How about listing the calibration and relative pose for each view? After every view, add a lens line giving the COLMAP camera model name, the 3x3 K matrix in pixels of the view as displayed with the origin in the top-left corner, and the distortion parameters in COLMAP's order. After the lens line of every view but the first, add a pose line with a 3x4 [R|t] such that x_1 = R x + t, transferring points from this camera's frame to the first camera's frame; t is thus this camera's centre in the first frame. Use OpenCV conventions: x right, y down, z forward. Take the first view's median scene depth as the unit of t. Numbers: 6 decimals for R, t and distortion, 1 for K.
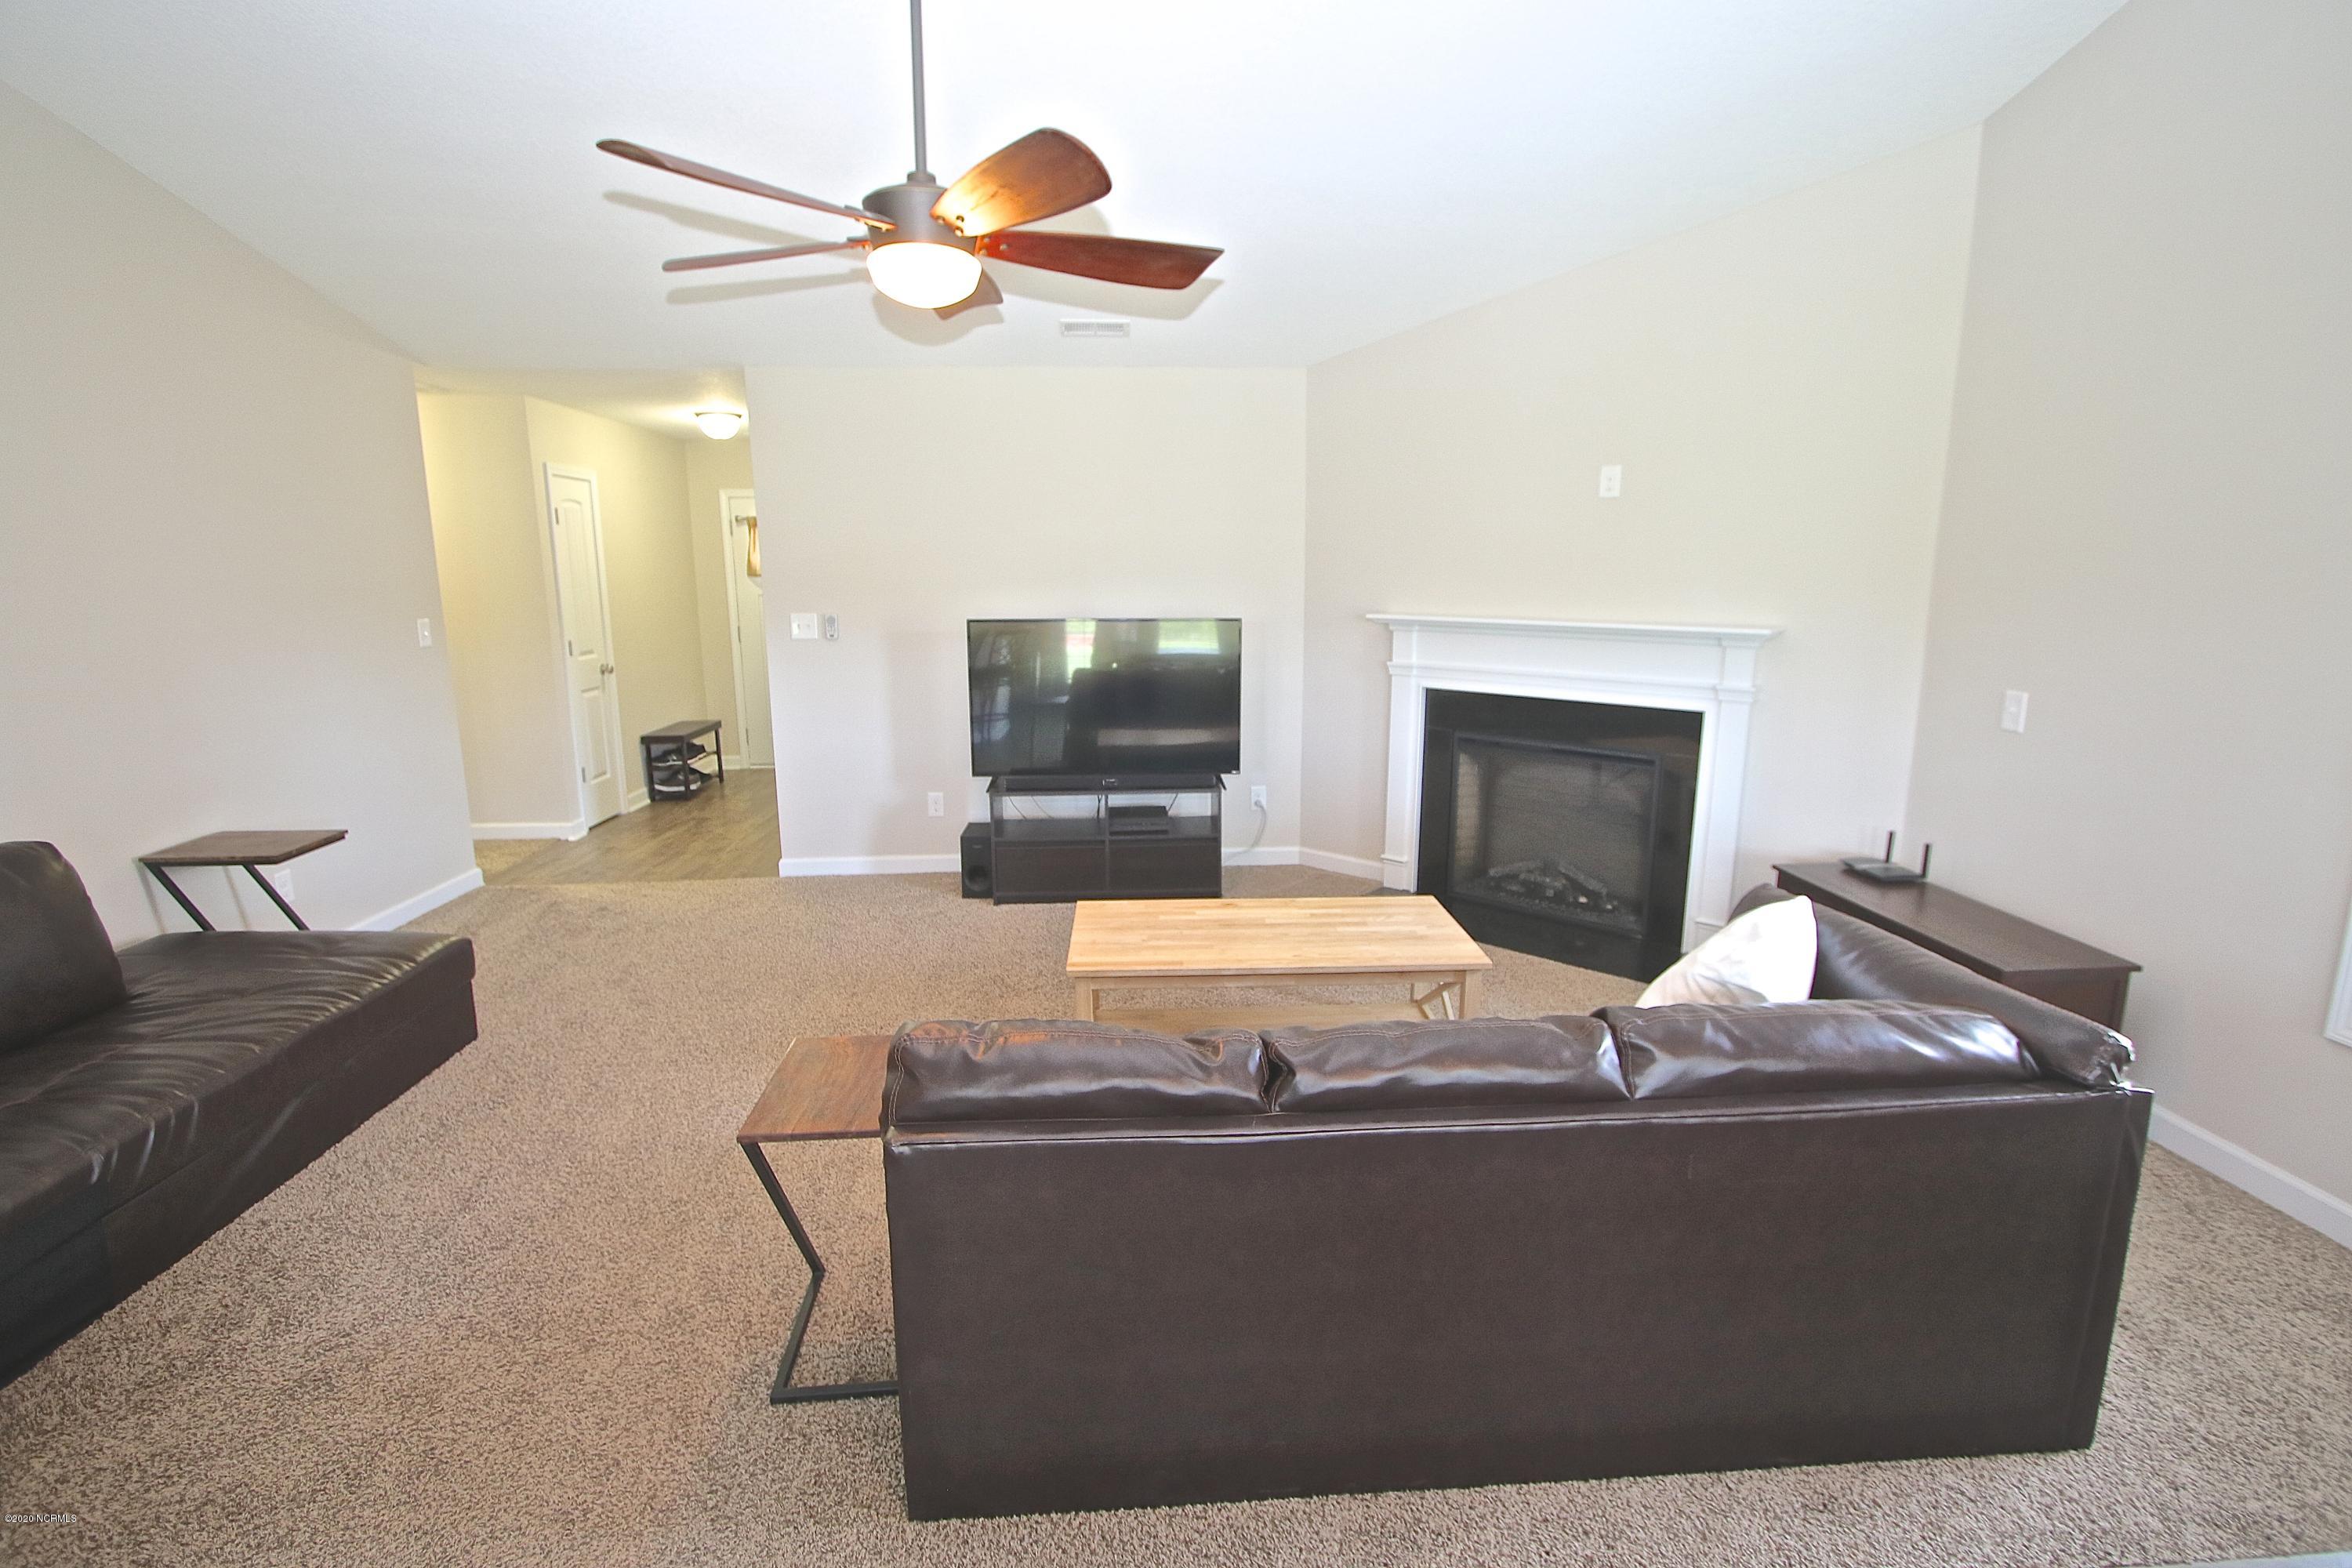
lens RADIAL K [[1069.1, 0, 1178.6], [0, 1069.1, 775.9], [0, 0, 1]] dist [-0.021150, 0.000181]
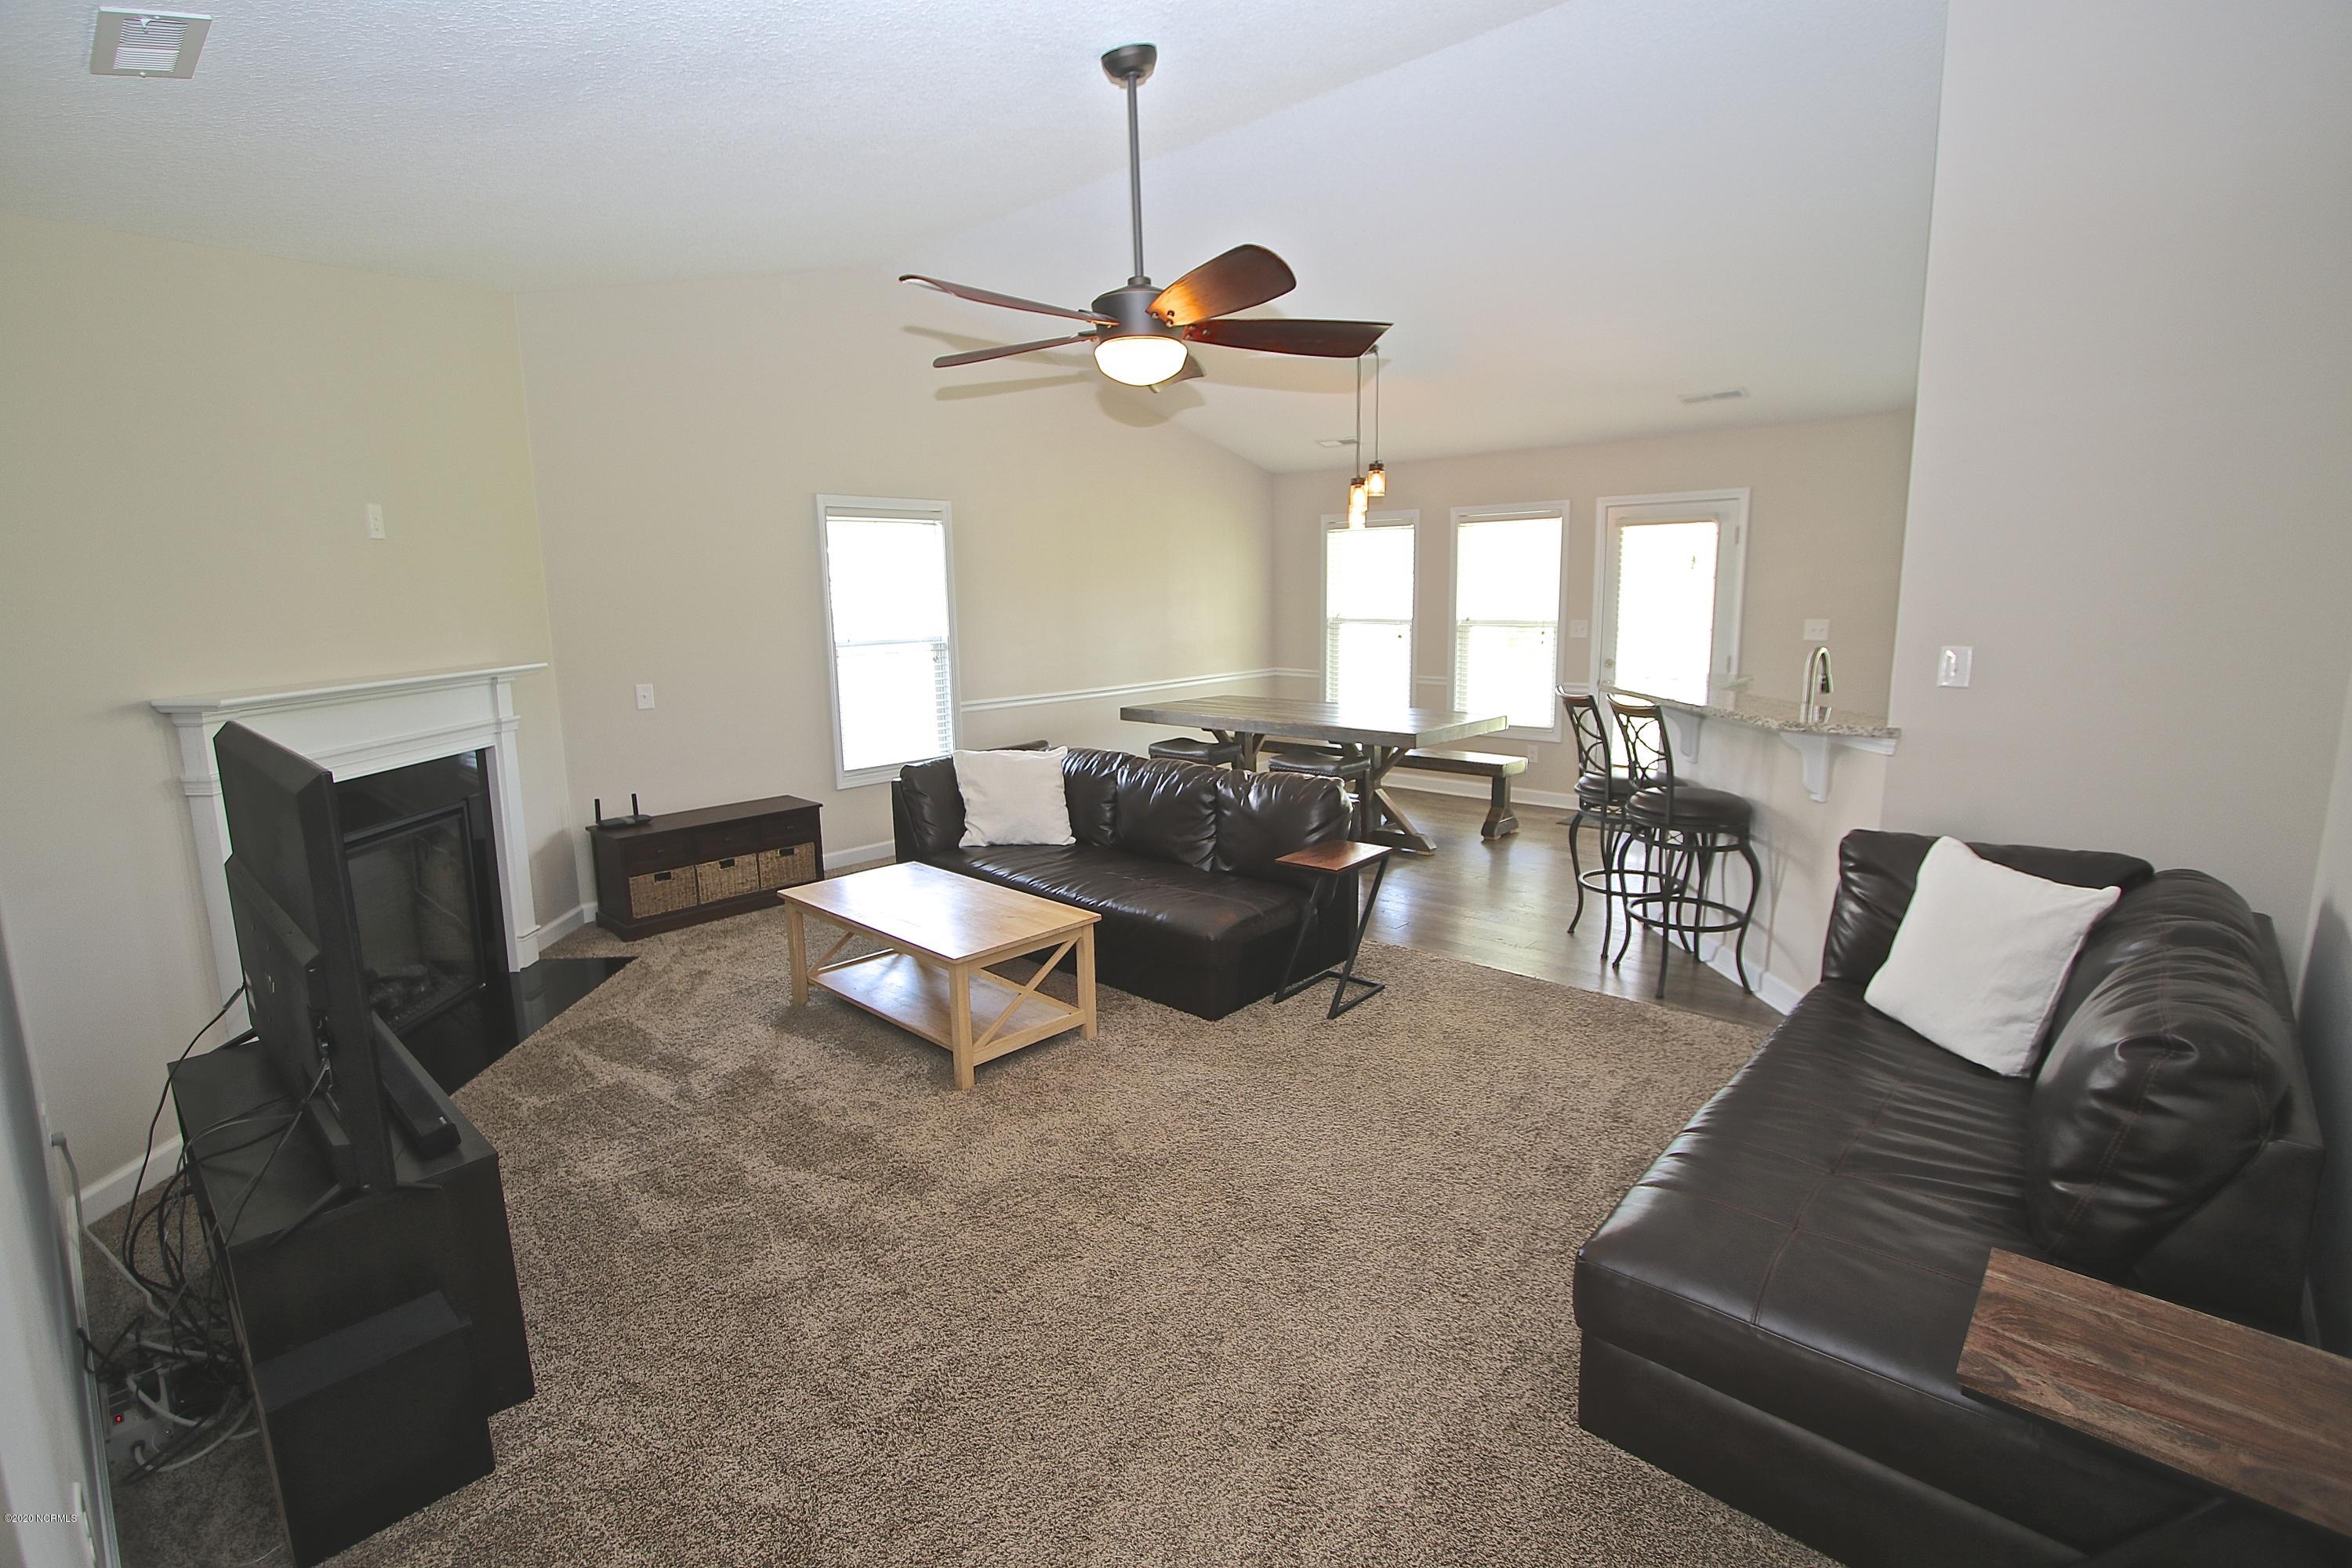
lens RADIAL K [[1074.8, 0, 1179.6], [0, 1074.8, 767.9], [0, 0, 1]] dist [-0.021694, 0.004424]
pose [[-0.691624, -0.102240, 0.714985, -0.638731], [0.155238, 0.945751, 0.285404, -0.200194], [-0.705378, 0.308385, -0.638233, 1.009208]]
